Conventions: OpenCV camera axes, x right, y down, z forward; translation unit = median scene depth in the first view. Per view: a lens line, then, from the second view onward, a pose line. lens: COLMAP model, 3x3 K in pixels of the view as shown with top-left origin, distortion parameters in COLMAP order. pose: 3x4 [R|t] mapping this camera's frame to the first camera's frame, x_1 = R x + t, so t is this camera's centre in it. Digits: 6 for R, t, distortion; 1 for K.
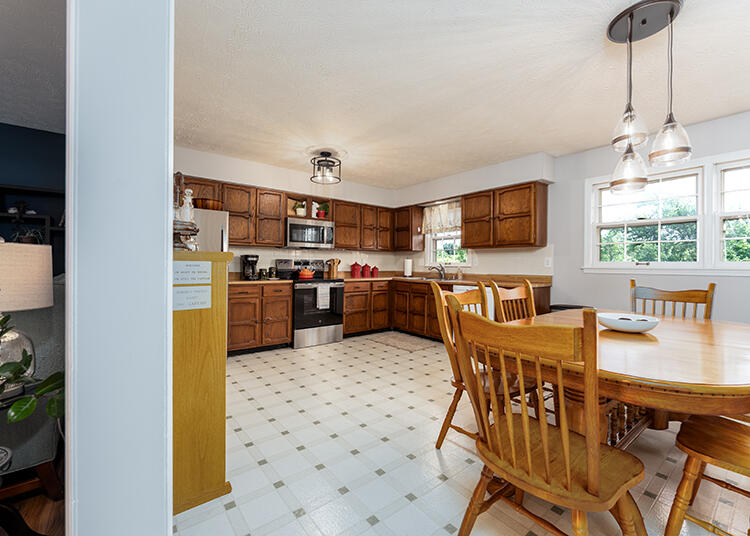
lens RADIAL K [[323.6, 0, 375.0], [0, 323.6, 268.0], [0, 0, 1]] dist [-0.000682, -0.000006]
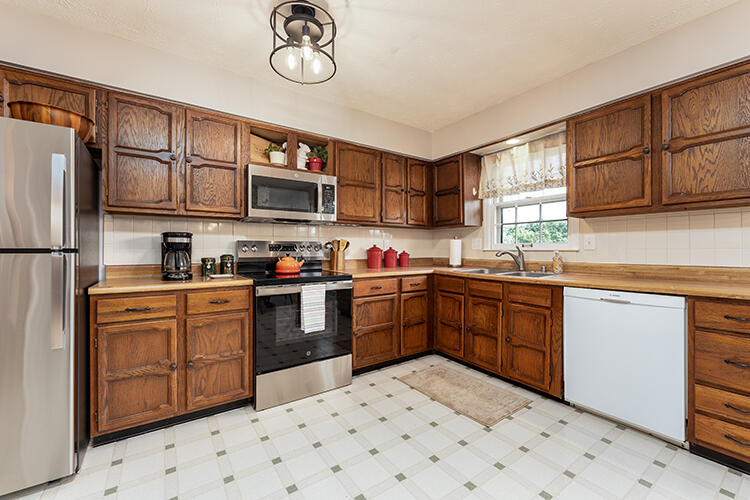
lens RADIAL K [[305.1, 0, 375.0], [0, 305.1, 250.0], [0, 0, 1]] dist [-0.002291, -0.000354]
pose [[0.998104, -0.009307, -0.060838, -0.022794], [0.008958, 0.999942, -0.006006, -0.004832], [0.060890, 0.005450, 0.998130, 0.443070]]
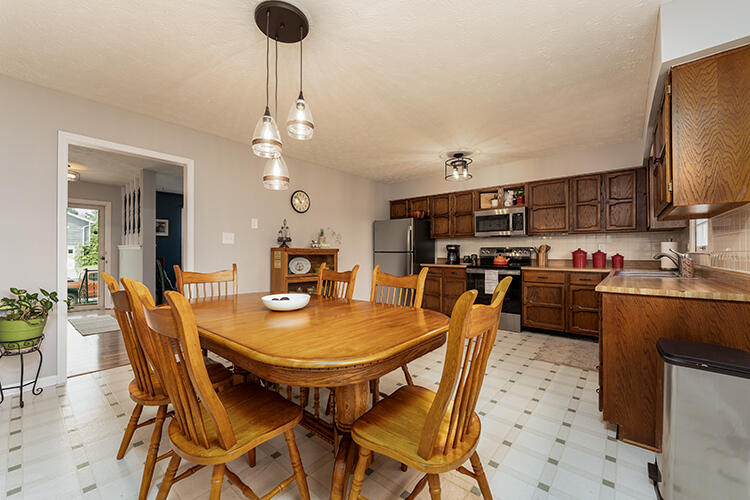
lens RADIAL K [[305.1, 0, 375.0], [0, 305.1, 250.0], [0, 0, 1]] dist [-0.002291, -0.000354]
pose [[0.208423, -0.014720, -0.977928, 0.644096], [-0.005725, 0.999851, -0.016270, 0.001481], [0.978022, 0.008990, 0.208308, 0.378594]]
